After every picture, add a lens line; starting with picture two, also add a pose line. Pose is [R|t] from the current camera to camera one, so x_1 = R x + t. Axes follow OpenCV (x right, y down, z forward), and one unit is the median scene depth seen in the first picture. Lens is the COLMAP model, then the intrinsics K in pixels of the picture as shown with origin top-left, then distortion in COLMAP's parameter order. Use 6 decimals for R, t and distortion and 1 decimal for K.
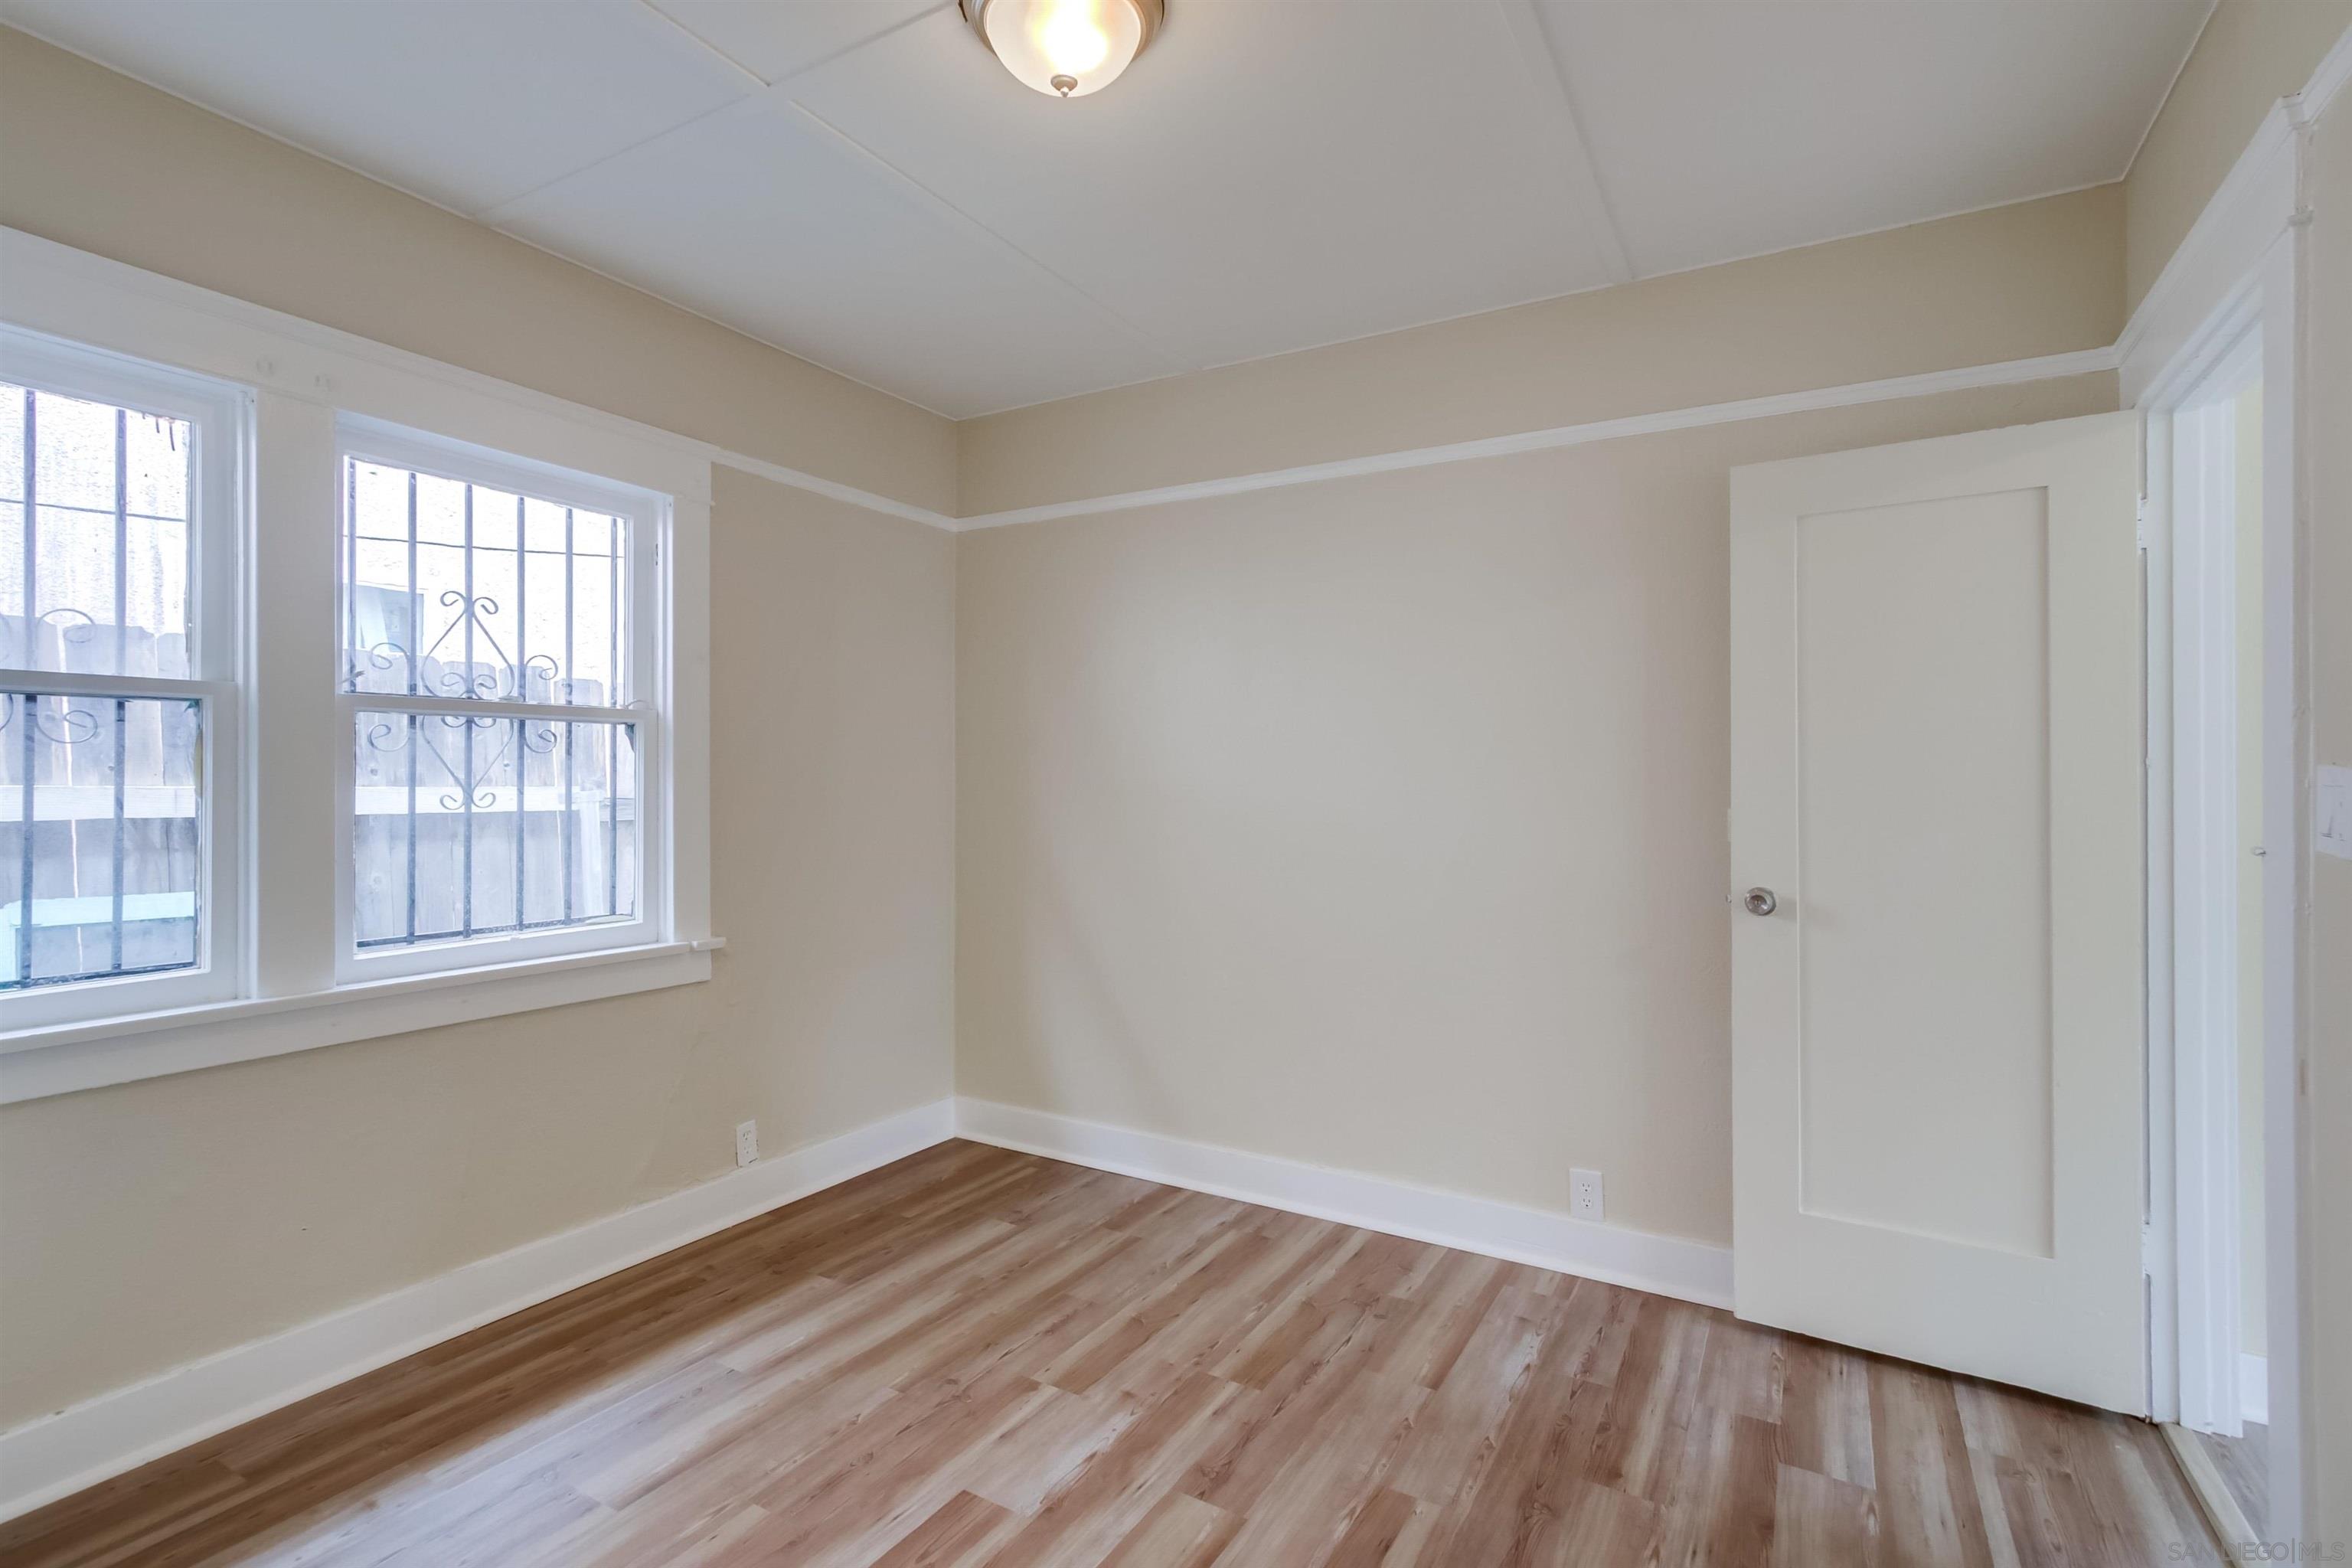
lens RADIAL K [[1088.0, 0, 1186.0], [0, 1088.0, 780.3], [0, 0, 1]] dist [0.005286, 0.001454]
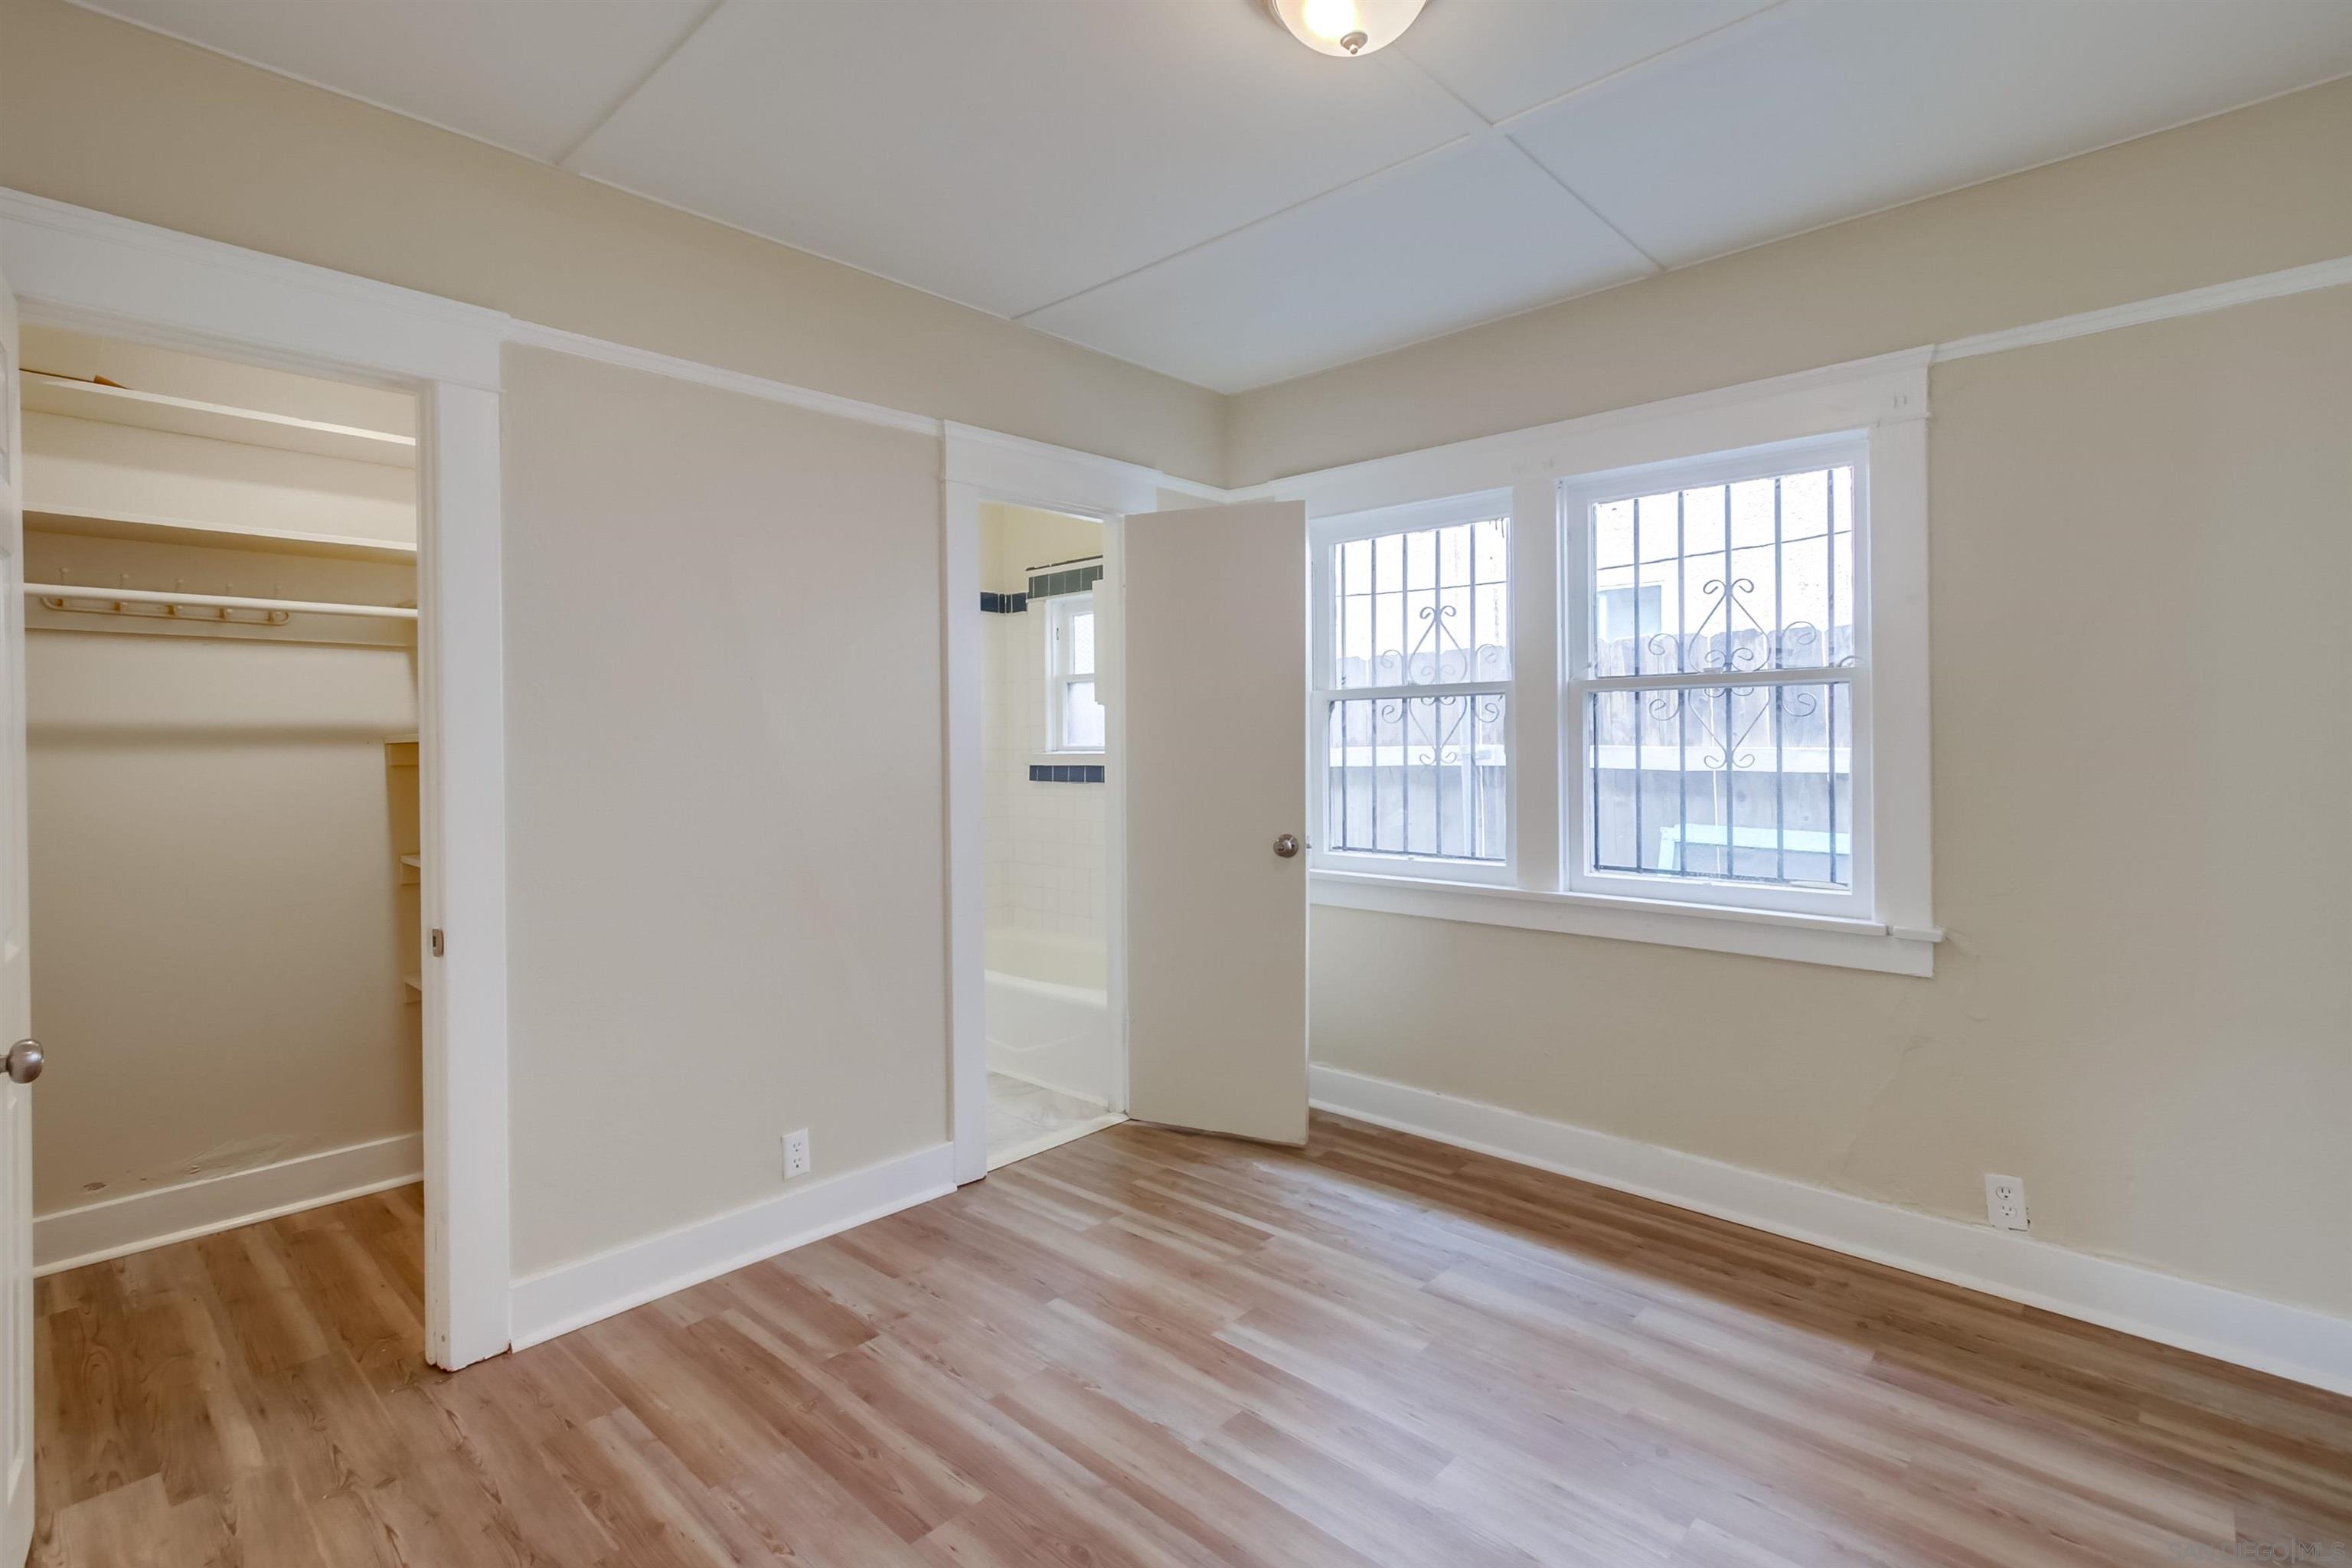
lens RADIAL K [[1088.0, 0, 1170.2], [0, 1088.0, 748.6], [0, 0, 1]] dist [0.005286, 0.001454]
pose [[-0.207642, 0.003674, -0.978198, 0.594092], [0.002267, 0.999992, 0.003274, 0.001080], [0.978202, -0.001537, -0.207649, 0.687860]]
